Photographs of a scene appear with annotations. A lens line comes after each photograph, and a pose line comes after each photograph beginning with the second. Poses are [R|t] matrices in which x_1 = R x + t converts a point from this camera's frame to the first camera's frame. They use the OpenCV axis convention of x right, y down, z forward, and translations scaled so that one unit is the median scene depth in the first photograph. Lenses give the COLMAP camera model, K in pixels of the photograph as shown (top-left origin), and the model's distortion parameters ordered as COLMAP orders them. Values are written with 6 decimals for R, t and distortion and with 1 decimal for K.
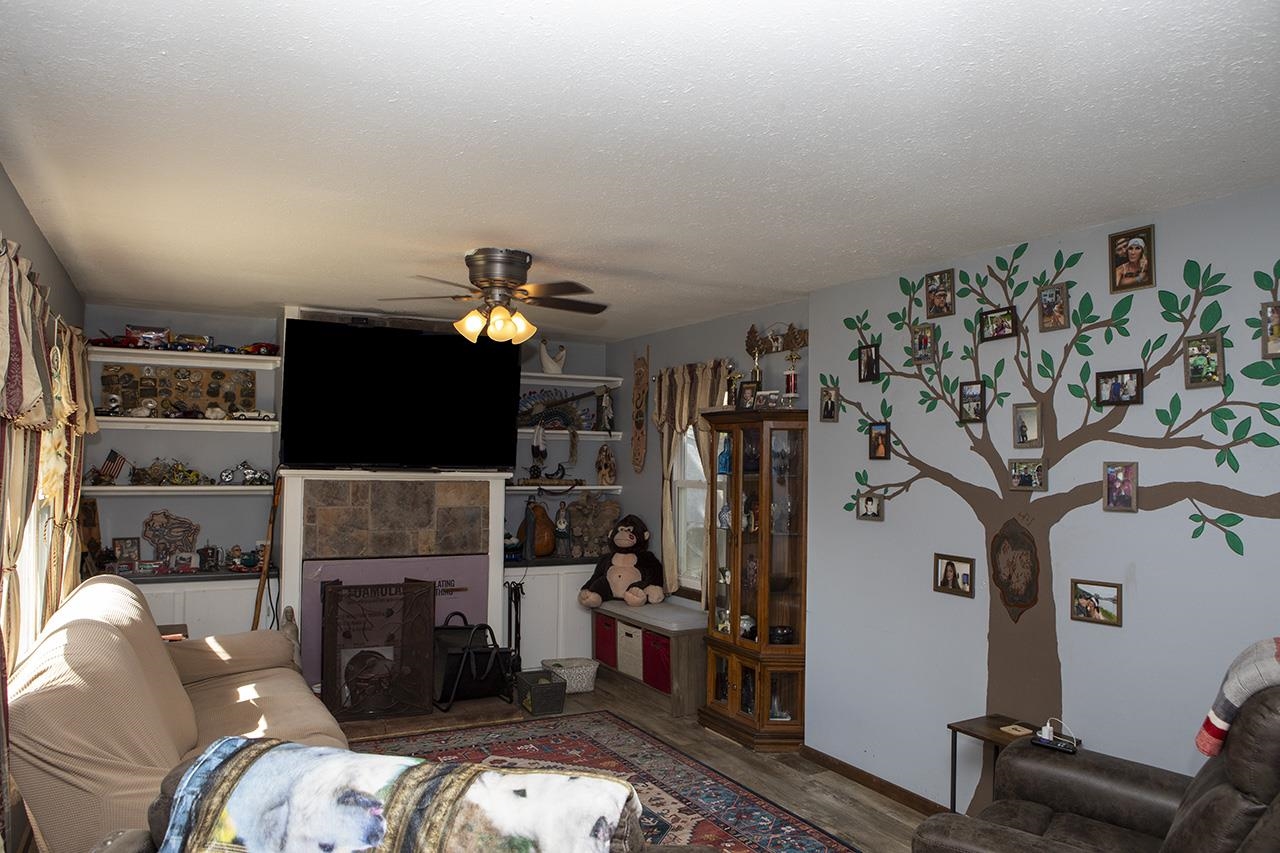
lens RADIAL K [[881.2, 0, 642.6], [0, 881.2, 431.0], [0, 0, 1]] dist [-0.108321, 0.078147]
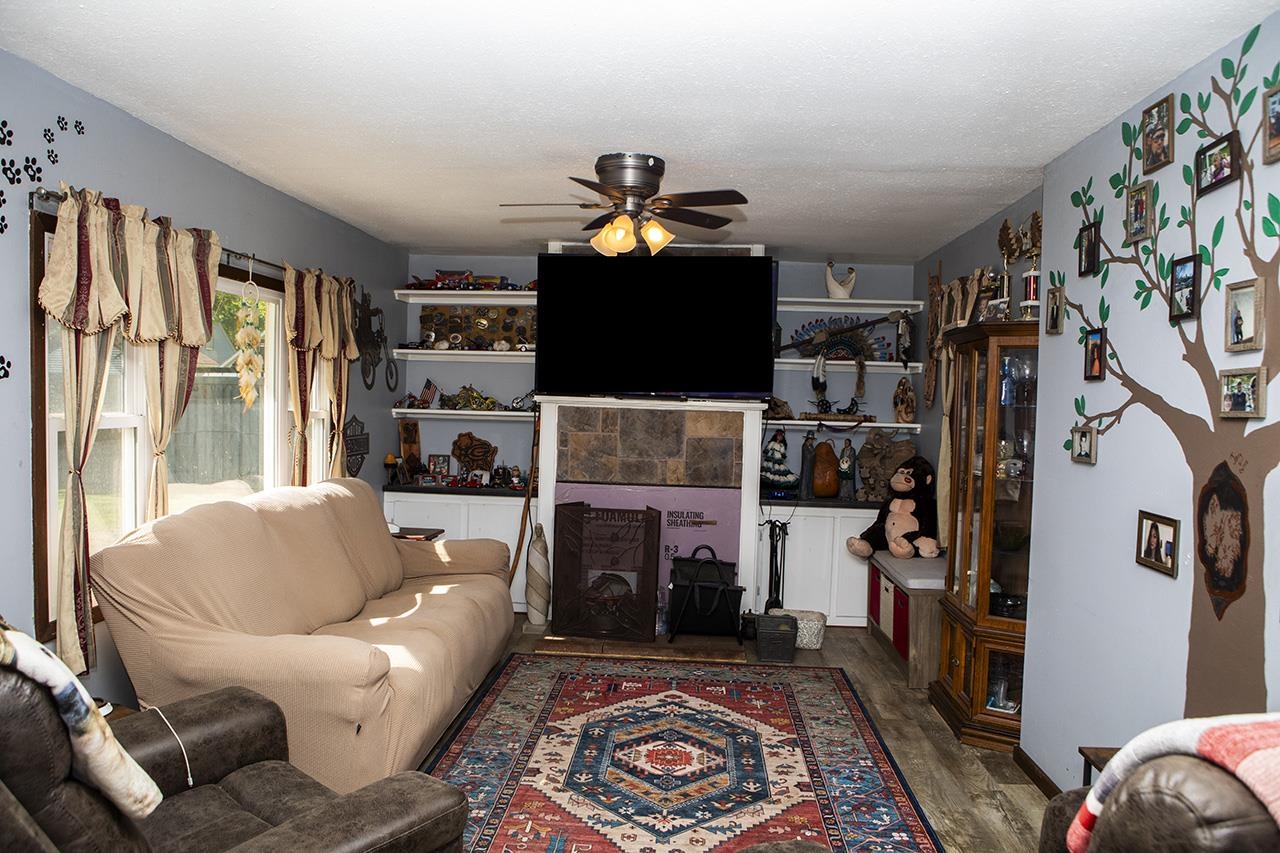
lens RADIAL K [[881.2, 0, 642.6], [0, 881.2, 431.0], [0, 0, 1]] dist [-0.108321, 0.078147]
pose [[0.844114, 0.028913, -0.535384, 0.342791], [-0.000542, 0.998590, 0.053074, 0.037762], [0.536164, -0.044511, 0.842939, 0.191592]]
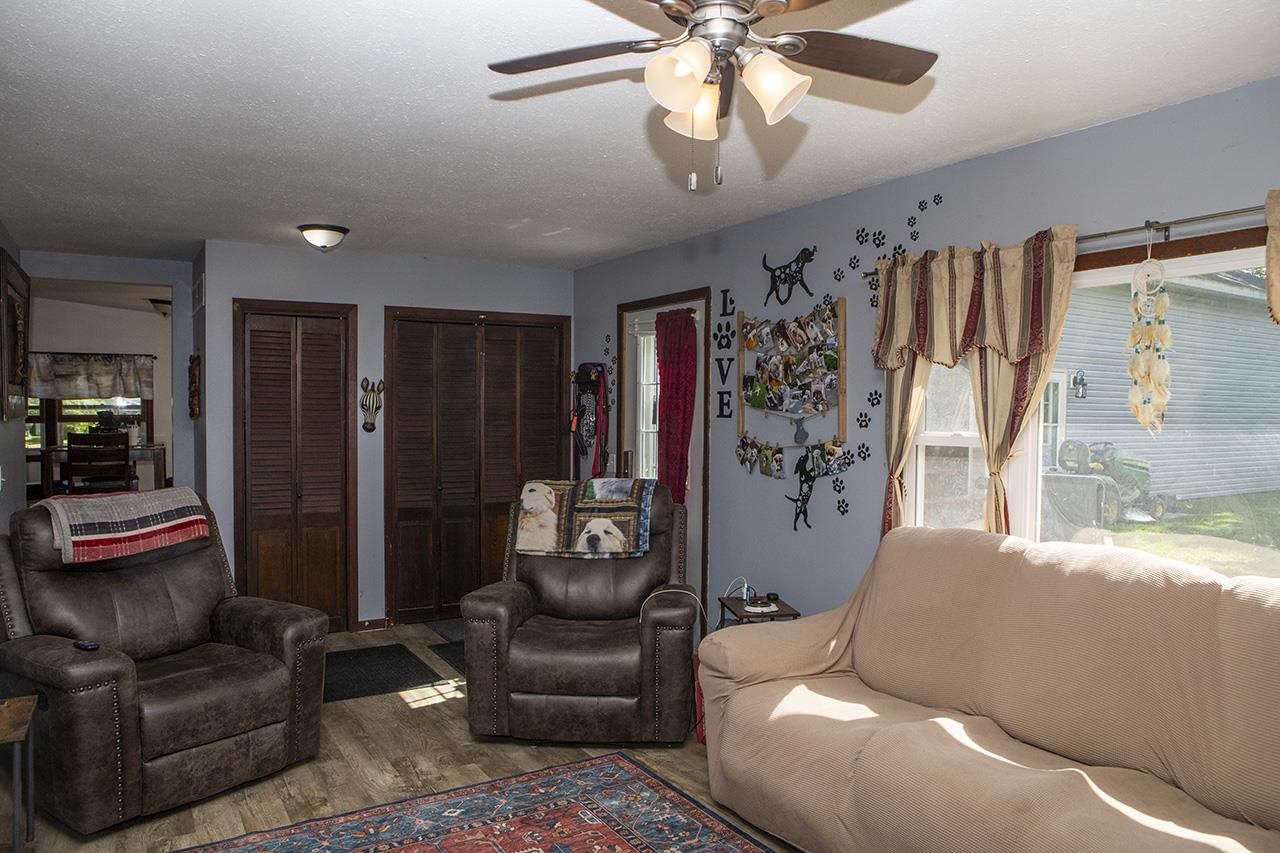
lens RADIAL K [[881.2, 0, 642.6], [0, 881.2, 431.0], [0, 0, 1]] dist [-0.108321, 0.078147]
pose [[-0.999088, -0.014379, -0.040199, -0.098869], [-0.014250, 0.999892, -0.003495, 0.068858], [0.040245, -0.002919, -0.999186, 1.413933]]
